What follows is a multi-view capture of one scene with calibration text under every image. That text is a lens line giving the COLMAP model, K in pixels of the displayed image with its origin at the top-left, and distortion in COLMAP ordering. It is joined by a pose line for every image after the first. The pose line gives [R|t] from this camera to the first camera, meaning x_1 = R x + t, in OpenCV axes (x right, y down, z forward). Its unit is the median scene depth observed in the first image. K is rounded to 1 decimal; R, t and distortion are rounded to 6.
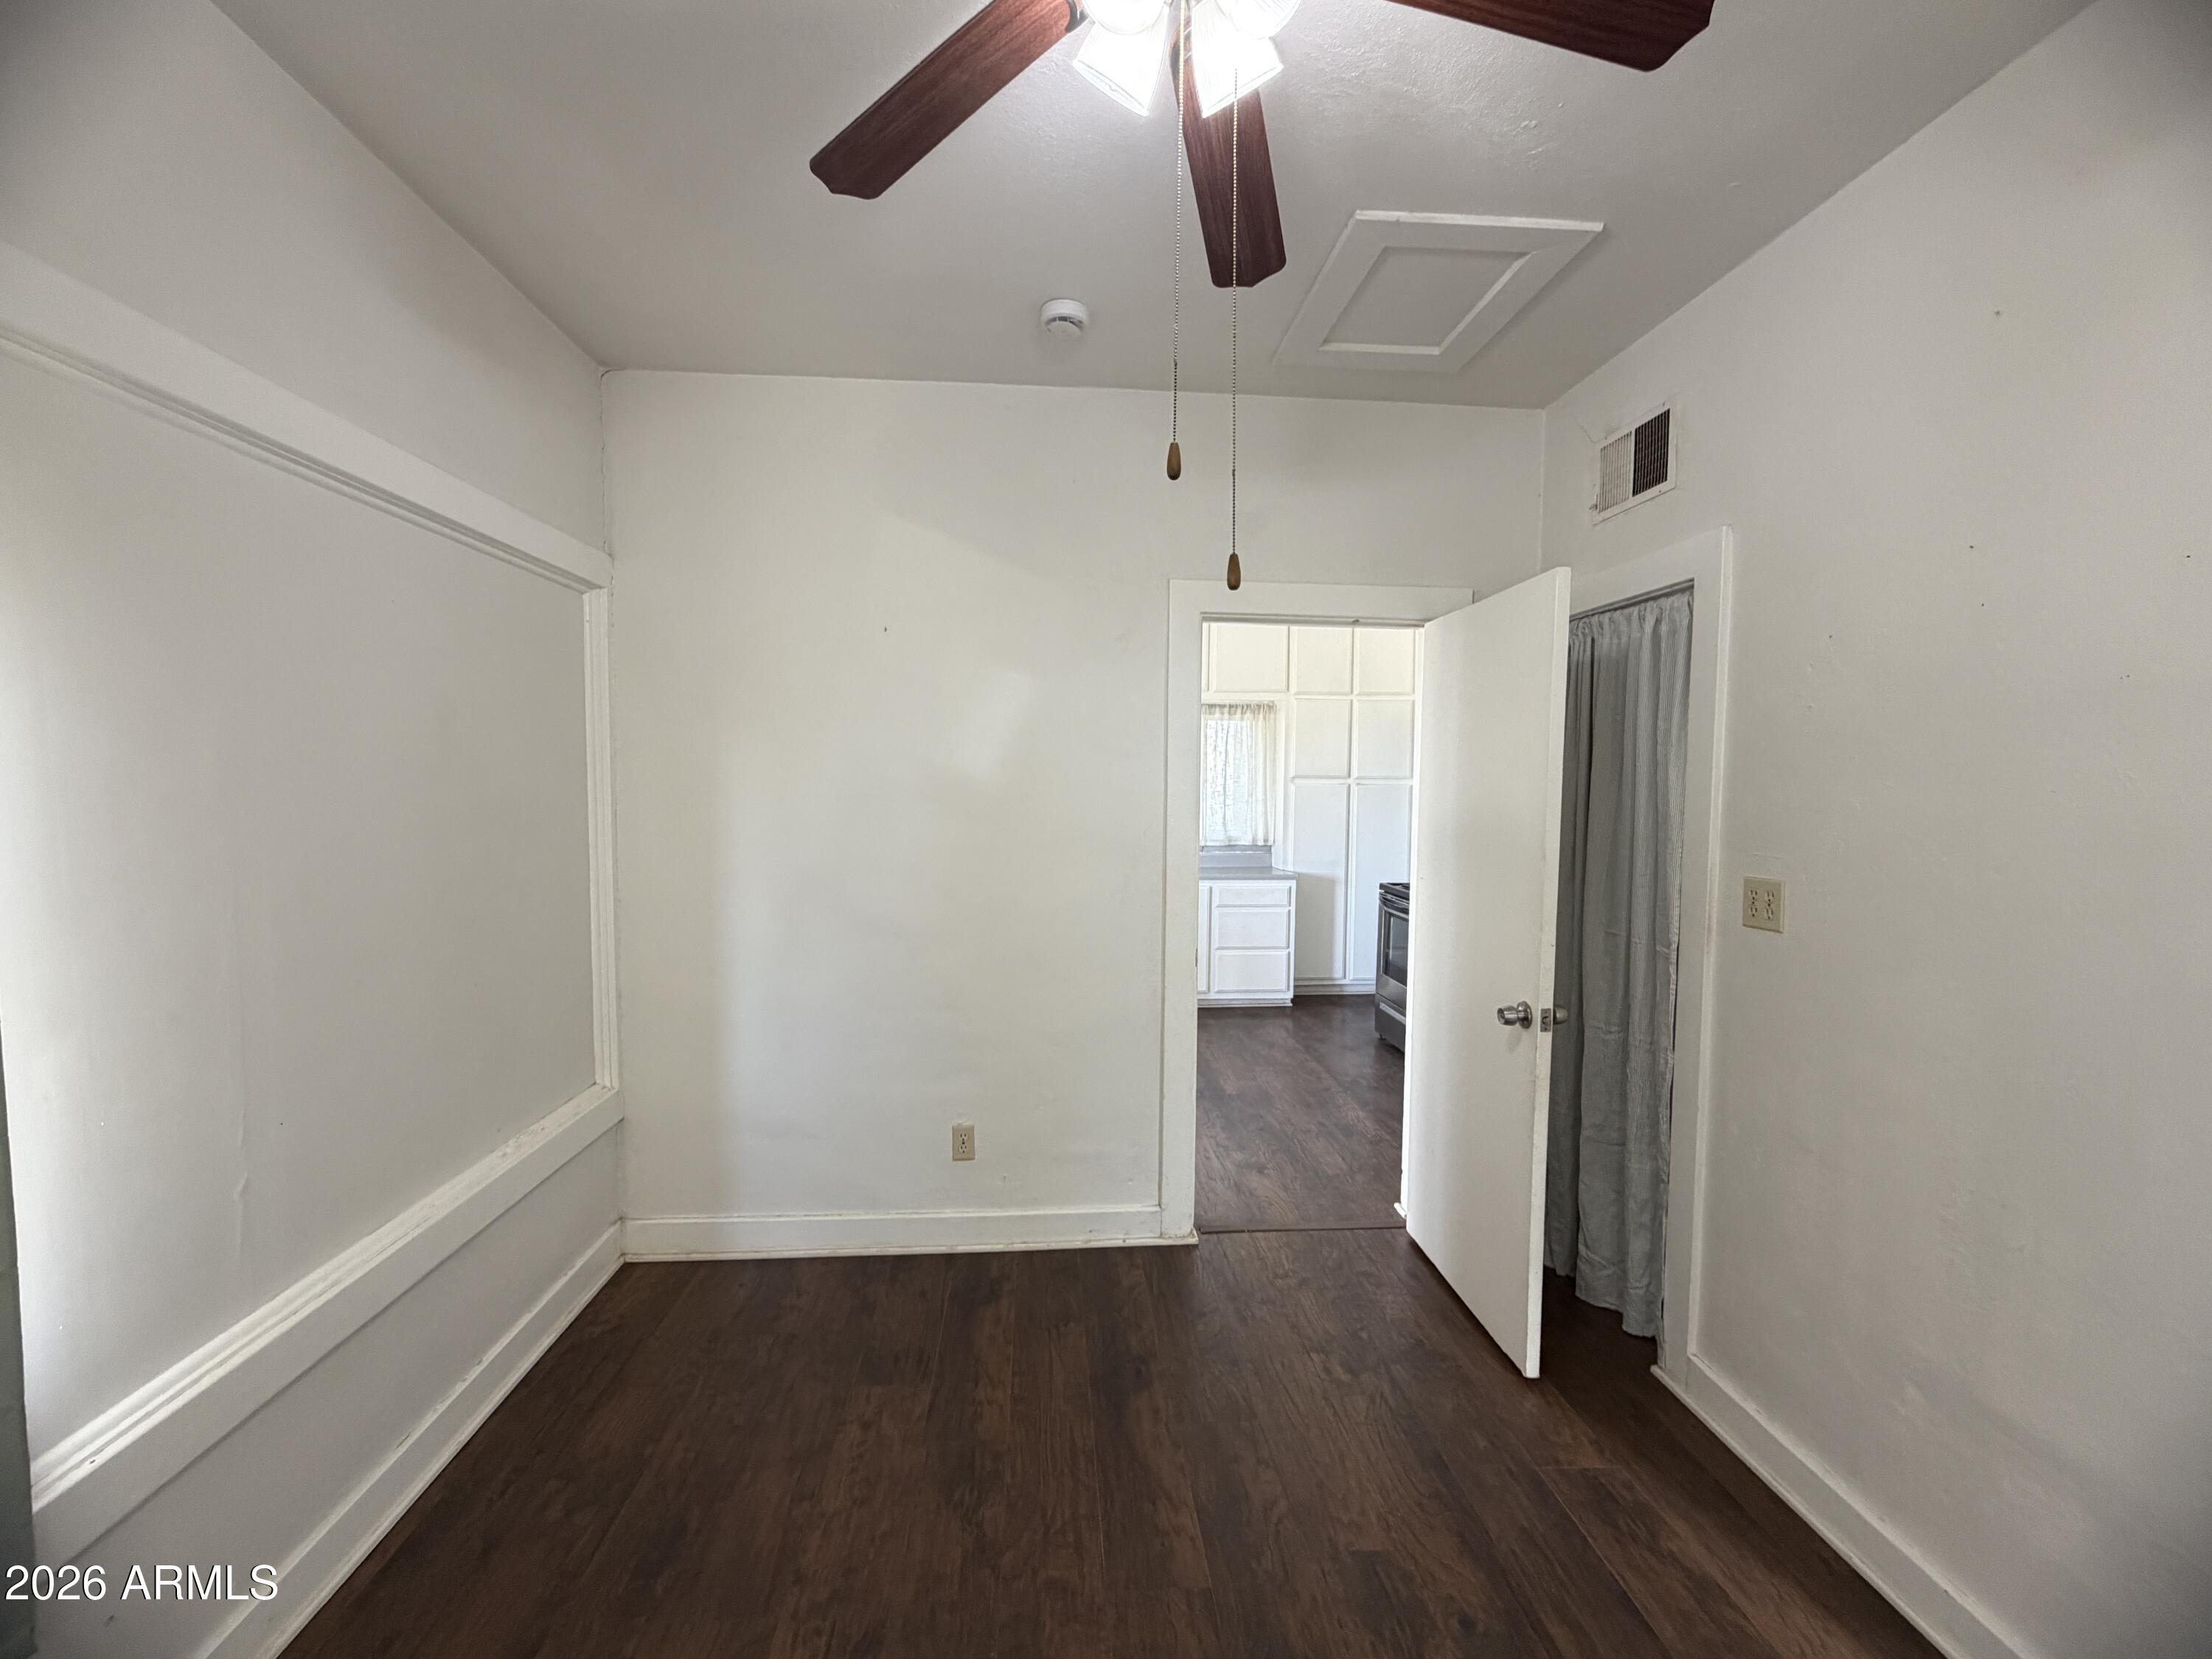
lens RADIAL K [[886.0, 0, 1149.0], [0, 886.0, 834.4], [0, 0, 1]] dist [-0.009340, -0.000642]
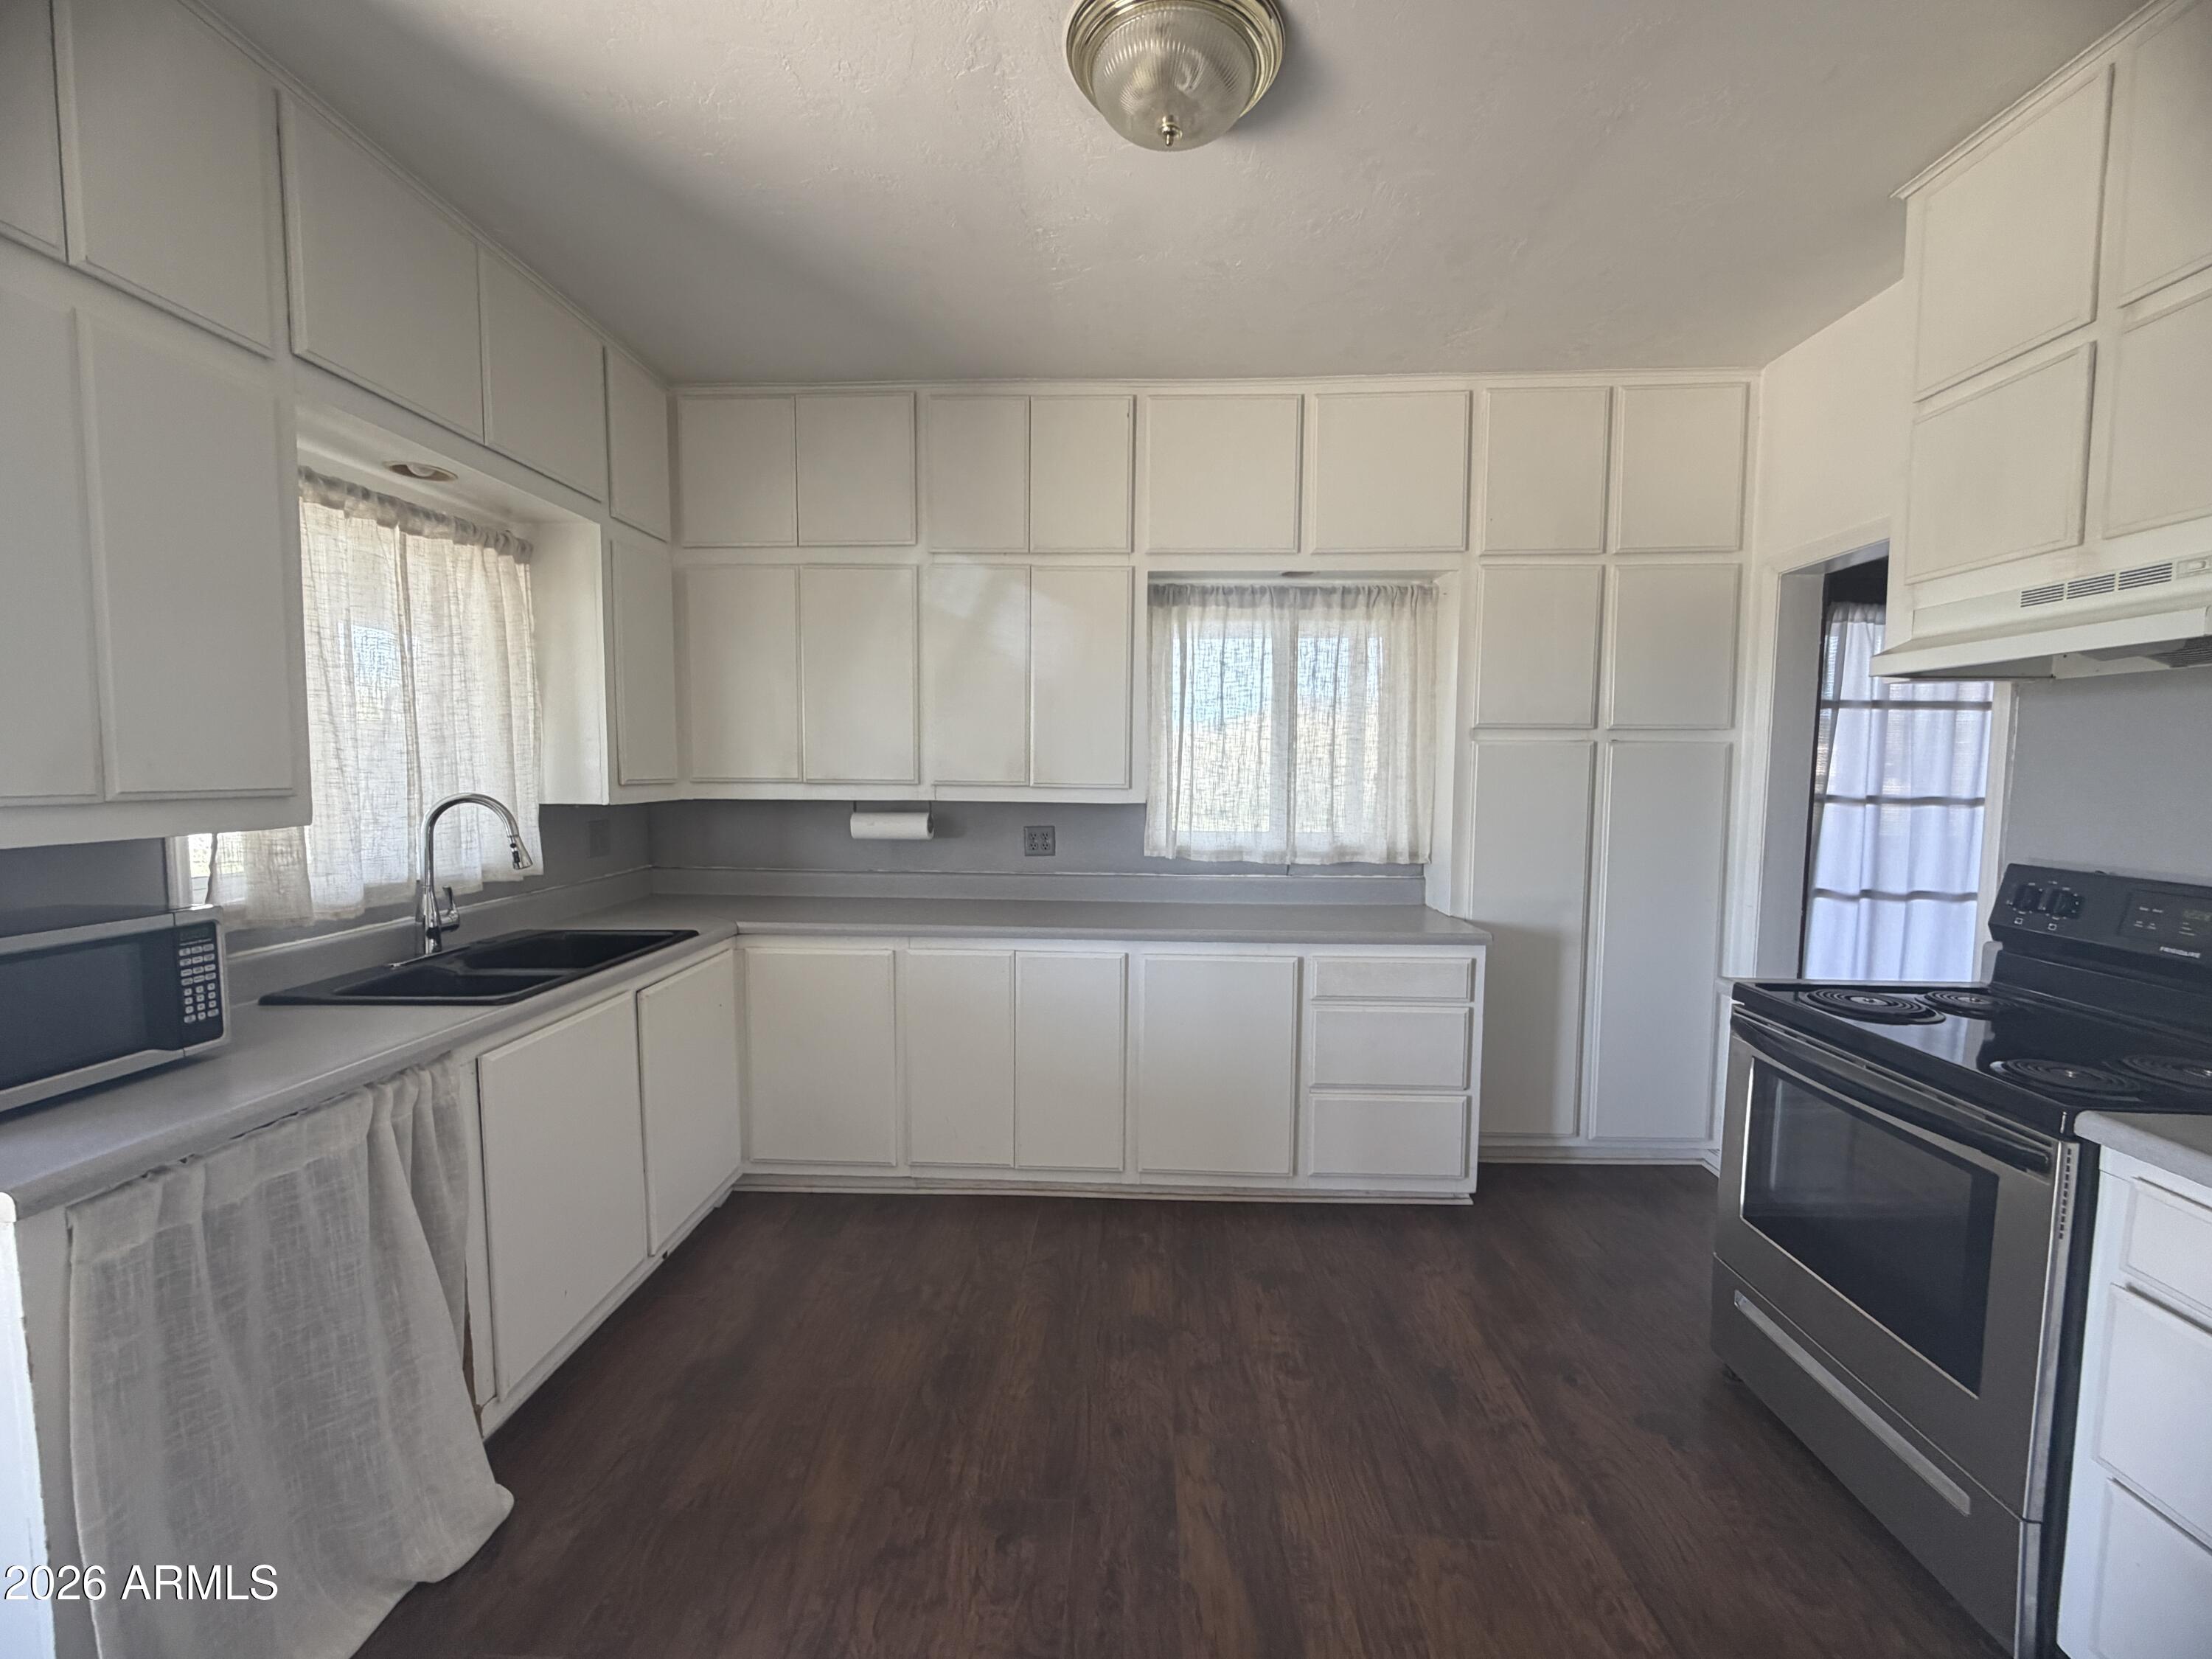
lens RADIAL K [[886.0, 0, 1111.5], [0, 886.0, 831.3], [0, 0, 1]] dist [-0.009340, -0.000642]
pose [[0.987347, 0.004926, -0.158501, 0.041281], [-0.001236, 0.999726, 0.023372, -0.018272], [0.158572, -0.022881, 0.987082, 0.479287]]
